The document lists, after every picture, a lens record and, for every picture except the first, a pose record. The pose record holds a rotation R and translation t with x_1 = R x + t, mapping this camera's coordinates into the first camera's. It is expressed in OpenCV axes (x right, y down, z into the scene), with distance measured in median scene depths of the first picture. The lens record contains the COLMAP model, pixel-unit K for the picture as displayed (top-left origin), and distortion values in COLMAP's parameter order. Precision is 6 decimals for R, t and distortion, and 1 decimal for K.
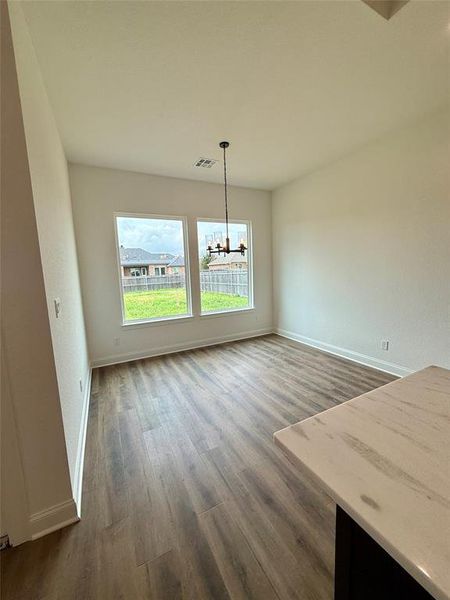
lens RADIAL K [[239.4, 0, 224.1], [0, 239.4, 300.4], [0, 0, 1]] dist [-0.000204, 0.000114]
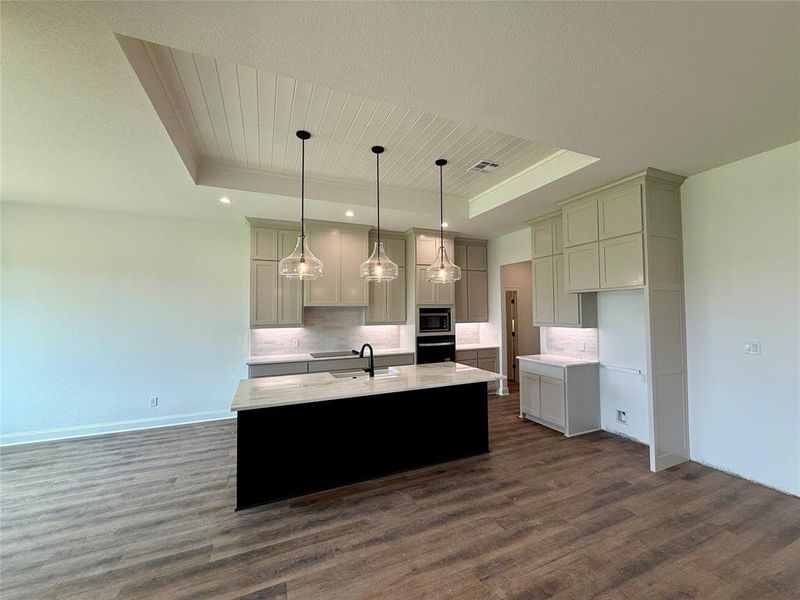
lens RADIAL K [[319.3, 0, 396.9], [0, 319.3, 301.1], [0, 0, 1]] dist [-0.000204, 0.000114]
pose [[0.080187, 0.068132, 0.994449, -0.654996], [0.136148, 0.987562, -0.078639, 0.004427], [-0.987438, 0.141698, 0.069914, -0.216570]]
